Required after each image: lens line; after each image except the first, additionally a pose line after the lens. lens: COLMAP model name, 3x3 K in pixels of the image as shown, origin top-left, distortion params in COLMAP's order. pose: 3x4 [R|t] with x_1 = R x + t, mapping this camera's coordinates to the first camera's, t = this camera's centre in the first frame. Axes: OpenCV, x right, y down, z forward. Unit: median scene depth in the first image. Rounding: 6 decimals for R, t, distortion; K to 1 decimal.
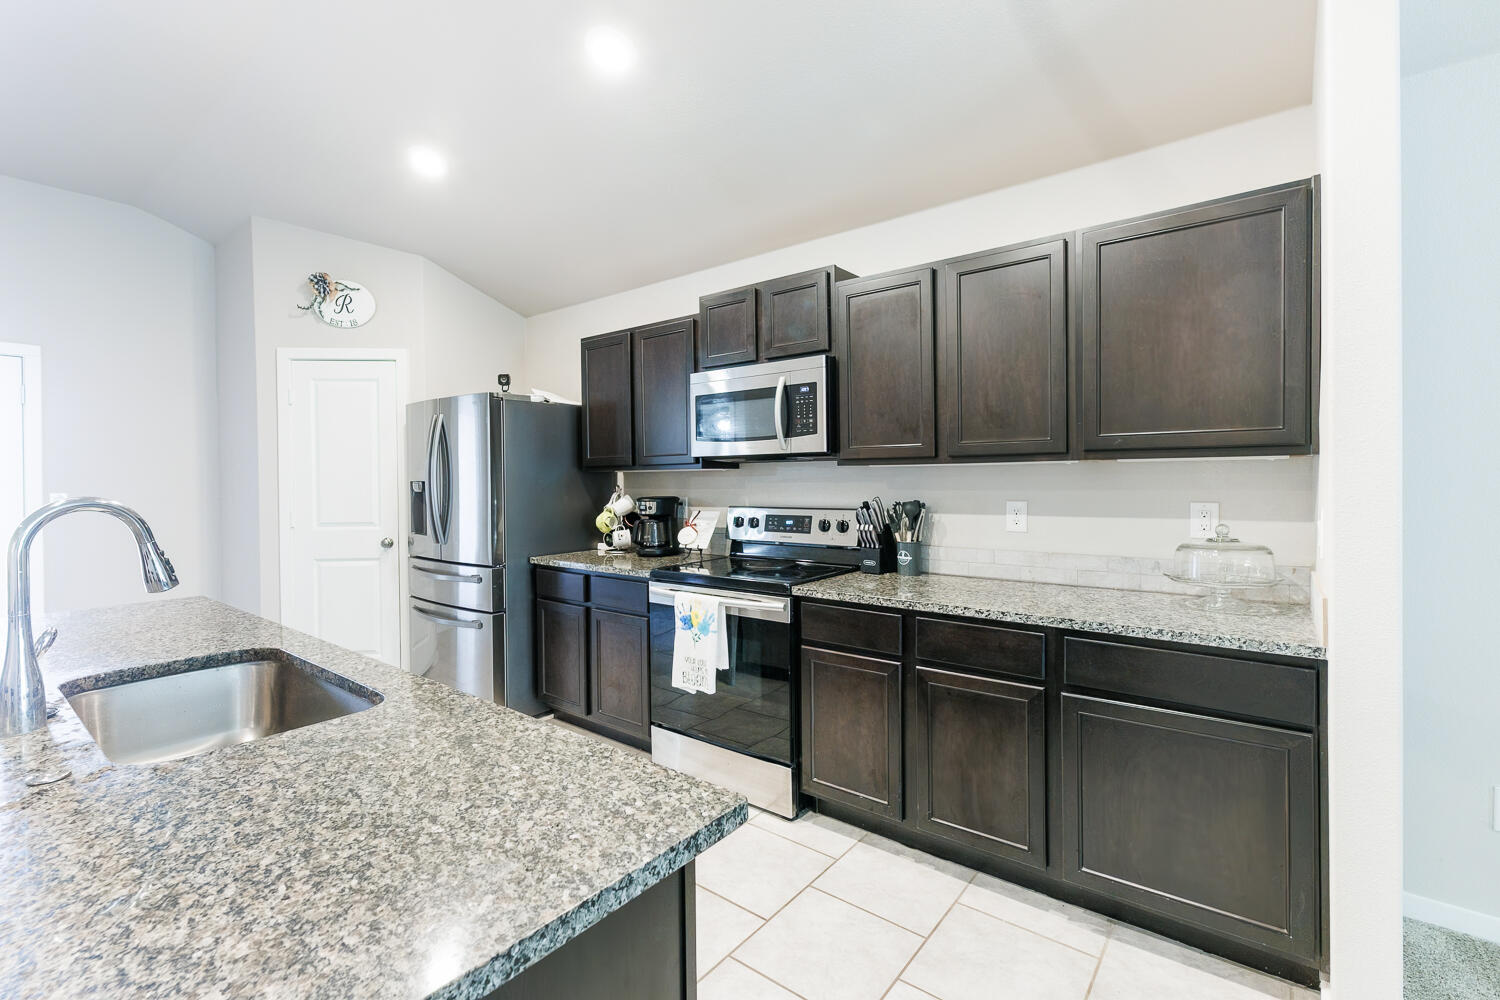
lens RADIAL K [[667.2, 0, 774.4], [0, 667.2, 484.0], [0, 0, 1]] dist [0.001347, 0.001011]
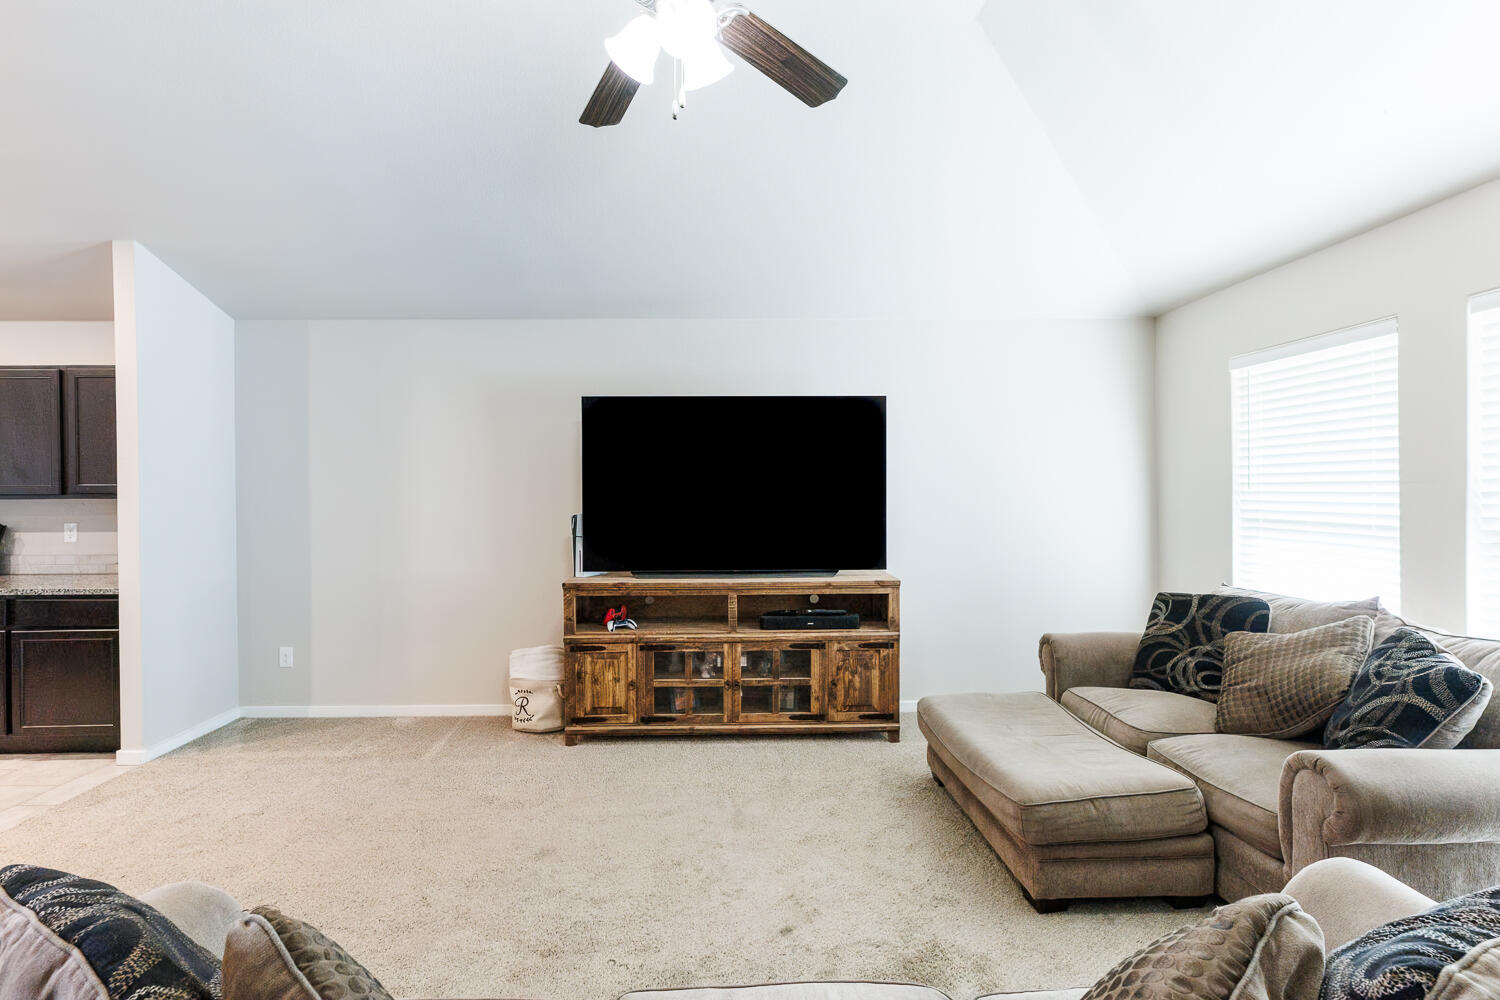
lens RADIAL K [[667.2, 0, 722.0], [0, 667.2, 488.8], [0, 0, 1]] dist [0.001347, 0.001011]
pose [[0.769108, 0.004474, 0.639103, 0.471172], [0.002134, 0.999952, -0.009568, -0.029743], [-0.639115, 0.008723, 0.769062, -1.000783]]
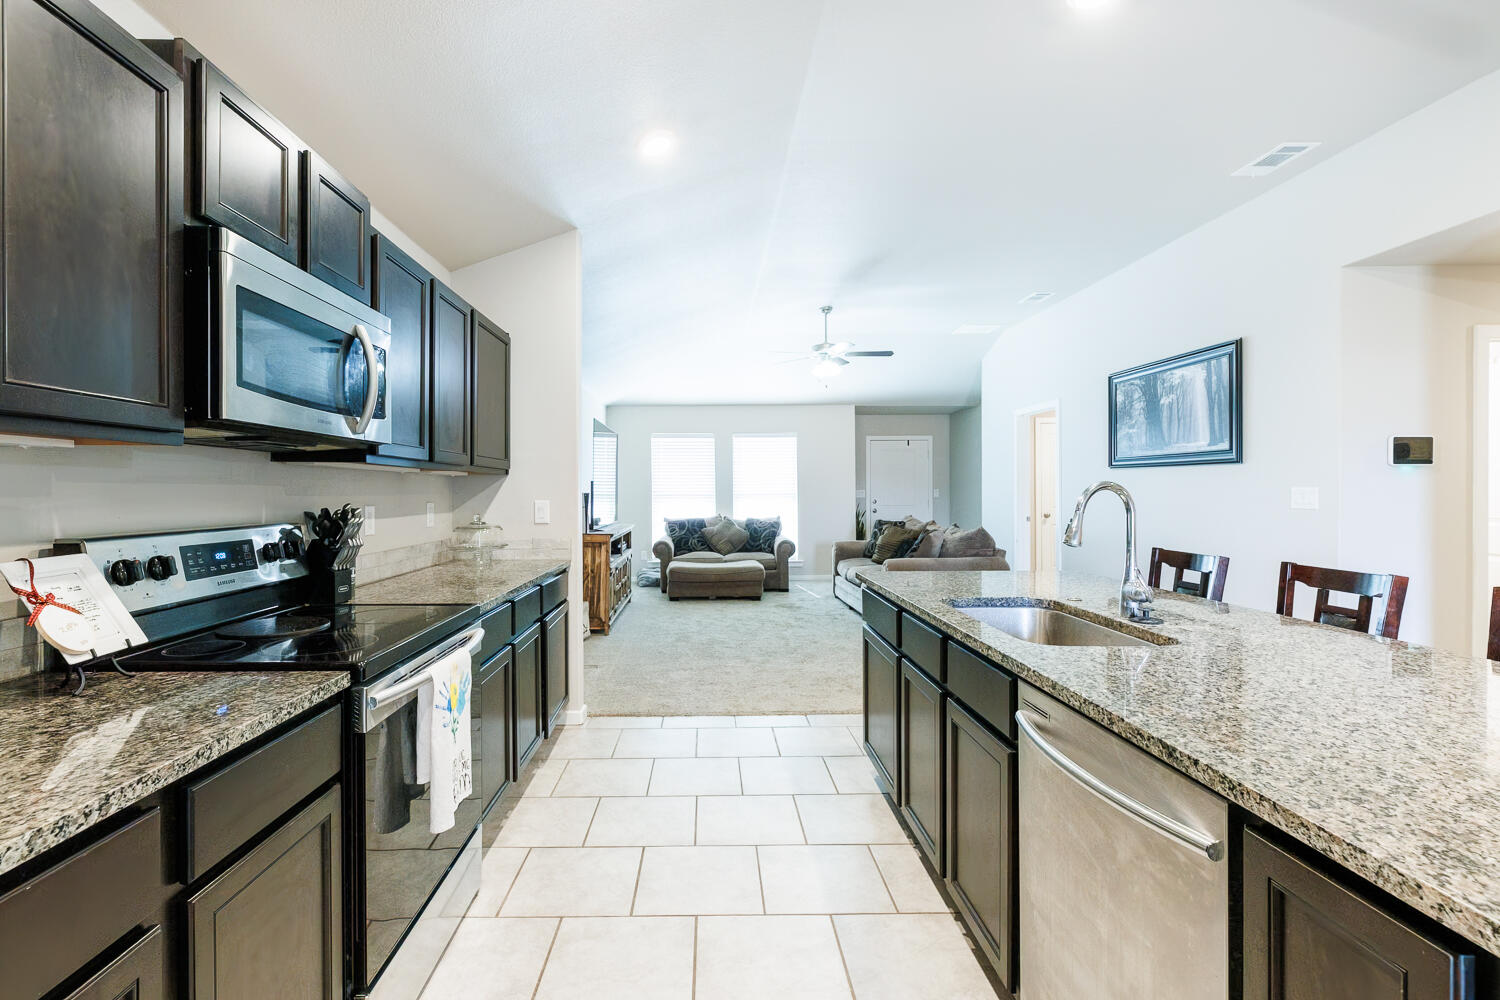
lens RADIAL K [[667.2, 0, 711.9], [0, 667.2, 499.9], [0, 0, 1]] dist [0.001347, 0.001011]
pose [[-0.633069, 0.000900, 0.774095, -0.630163], [0.011384, 0.999902, 0.008147, 0.013580], [-0.774011, 0.013970, -0.633018, 1.032561]]
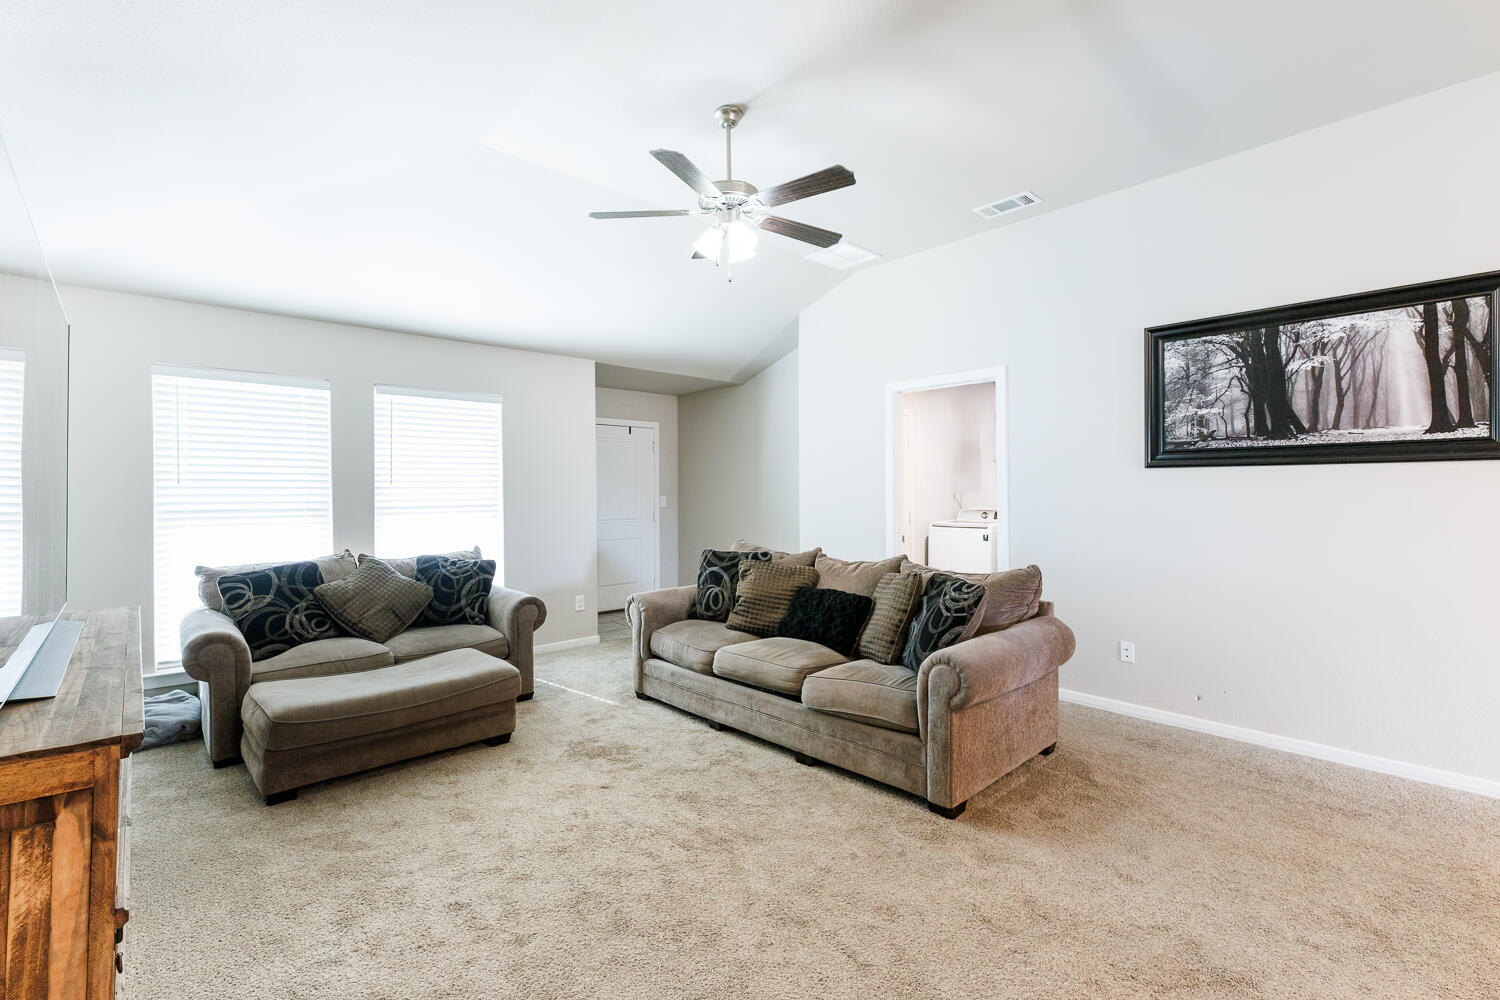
lens RADIAL K [[667.2, 0, 745.8], [0, 667.2, 488.2], [0, 0, 1]] dist [0.001347, 0.001011]
pose [[-0.988763, 0.015247, 0.148715, 0.607012], [0.014382, 0.999873, -0.006896, -0.006587], [-0.148801, -0.004680, -0.988856, 0.392559]]
